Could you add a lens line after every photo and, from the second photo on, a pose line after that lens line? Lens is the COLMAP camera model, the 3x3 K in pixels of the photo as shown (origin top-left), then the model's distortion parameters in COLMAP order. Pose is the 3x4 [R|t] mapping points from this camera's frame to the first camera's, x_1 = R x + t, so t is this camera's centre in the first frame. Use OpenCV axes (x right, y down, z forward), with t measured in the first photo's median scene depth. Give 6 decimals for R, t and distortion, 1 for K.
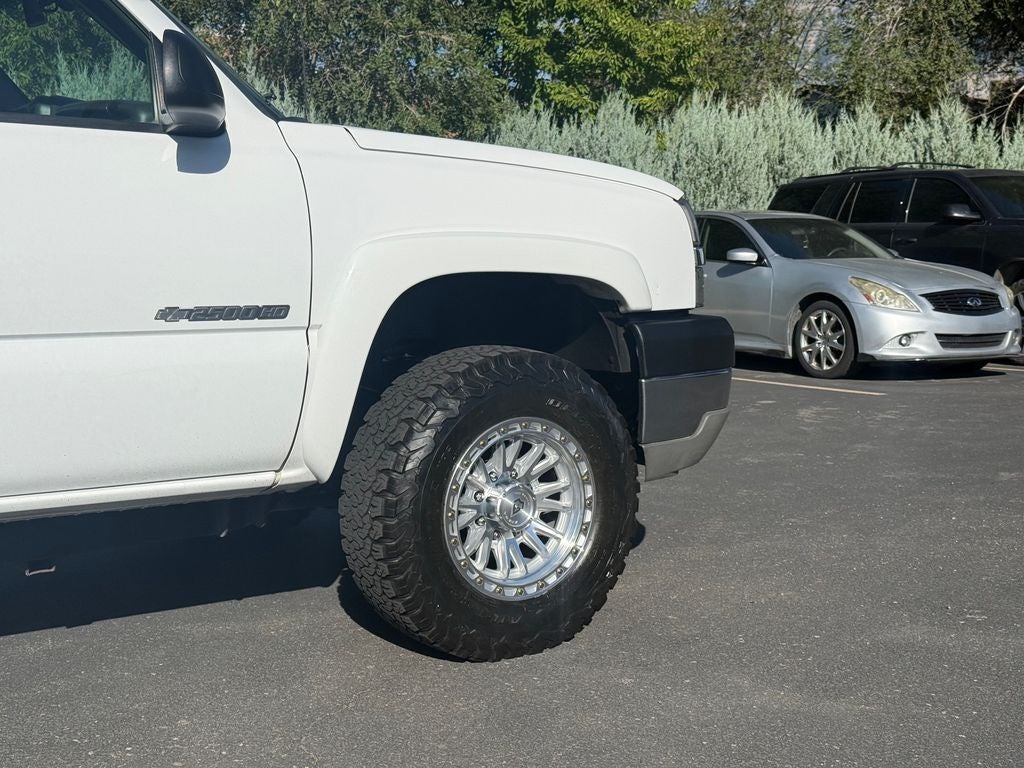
lens RADIAL K [[1414.7, 0, 506.2], [0, 1414.7, 385.8], [0, 0, 1]] dist [0.103393, 0.000000]
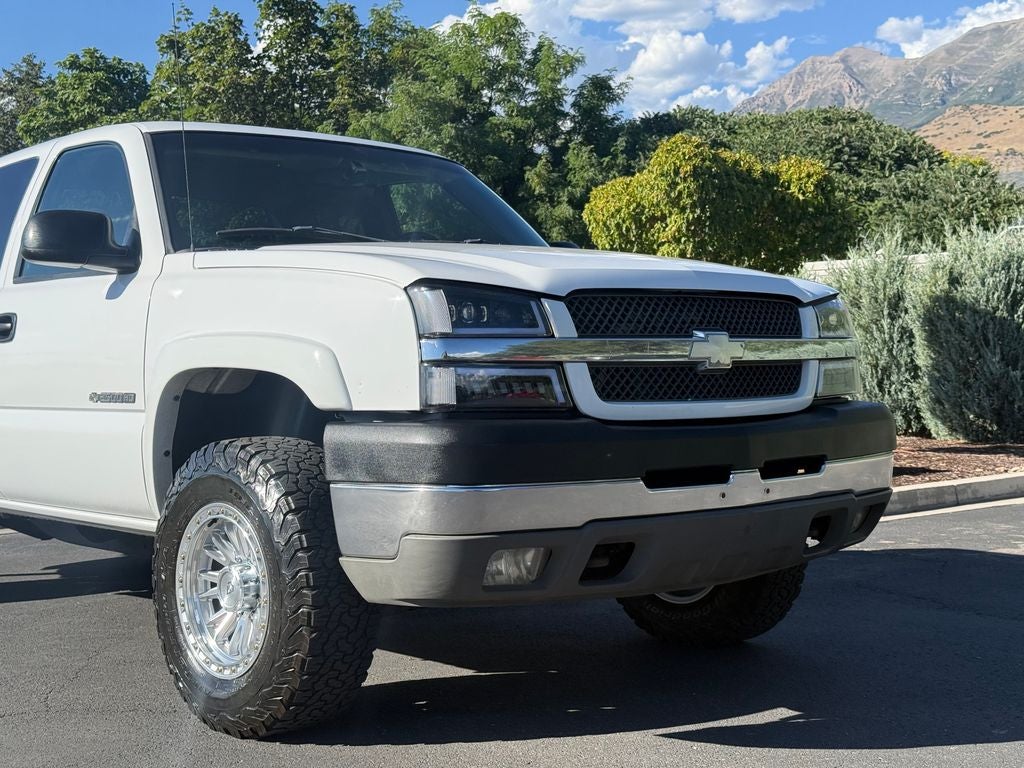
lens RADIAL K [[1414.7, 0, 513.6], [0, 1414.7, 377.9], [0, 0, 1]] dist [0.103393, 0.000000]
pose [[0.126335, 0.002980, -0.991983, 1.097904], [-0.081831, 0.996619, -0.007428, -0.081342], [0.988607, 0.082113, 0.126151, 1.067830]]
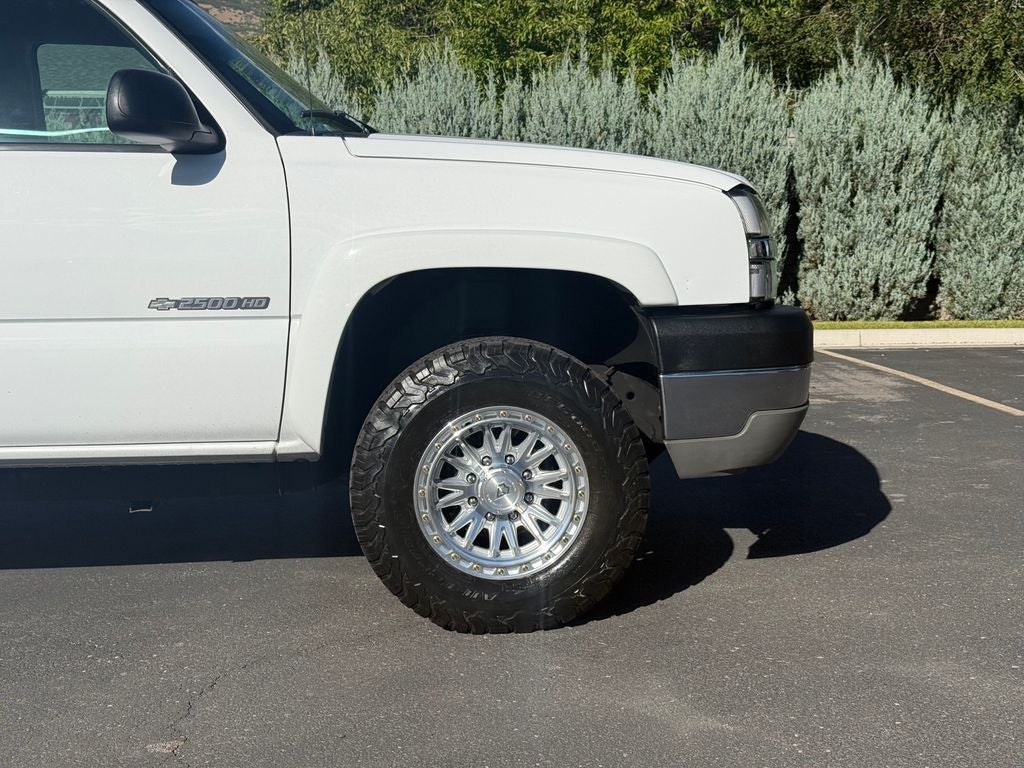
lens RADIAL K [[1414.7, 0, 513.8], [0, 1414.7, 391.0], [0, 0, 1]] dist [0.103393, 0.000000]
pose [[0.858433, 0.045330, -0.510919, 0.548960], [-0.035883, 0.998954, 0.028340, -0.018715], [0.511669, -0.005995, 0.859162, 0.102951]]
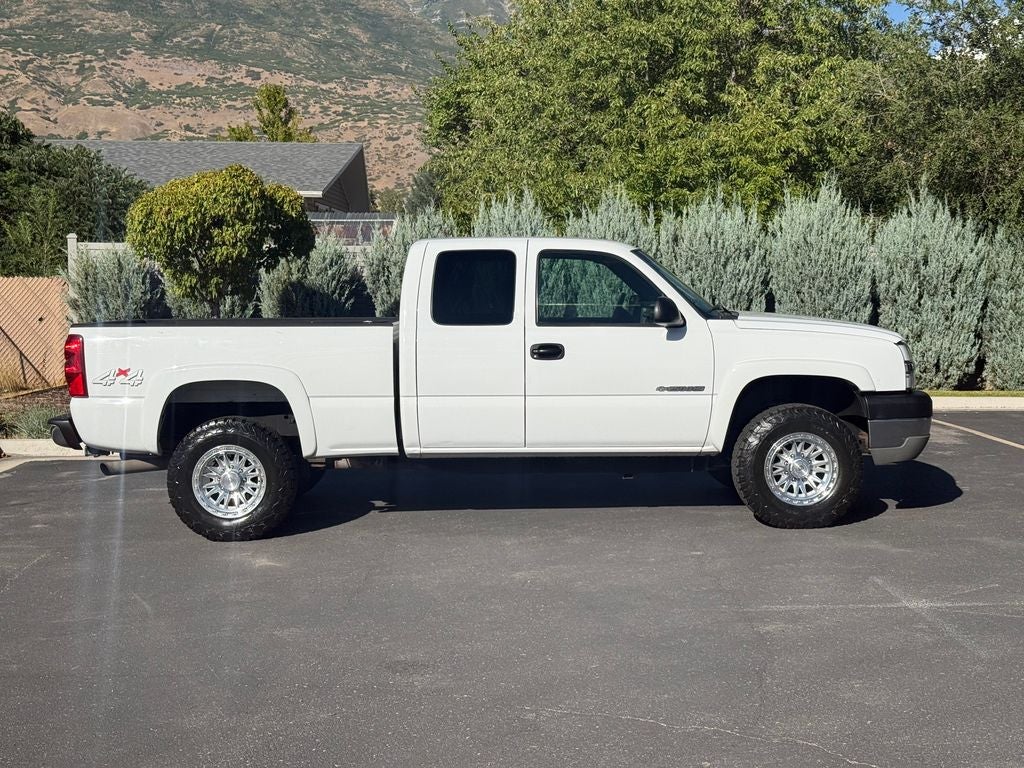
lens RADIAL K [[1414.7, 0, 507.0], [0, 1414.7, 384.1], [0, 0, 1]] dist [0.103393, 0.000000]
pose [[0.841404, 0.031457, -0.539491, 0.921985], [-0.047260, 0.998763, -0.015471, 0.000112], [0.538337, 0.038514, 0.841849, -1.399655]]
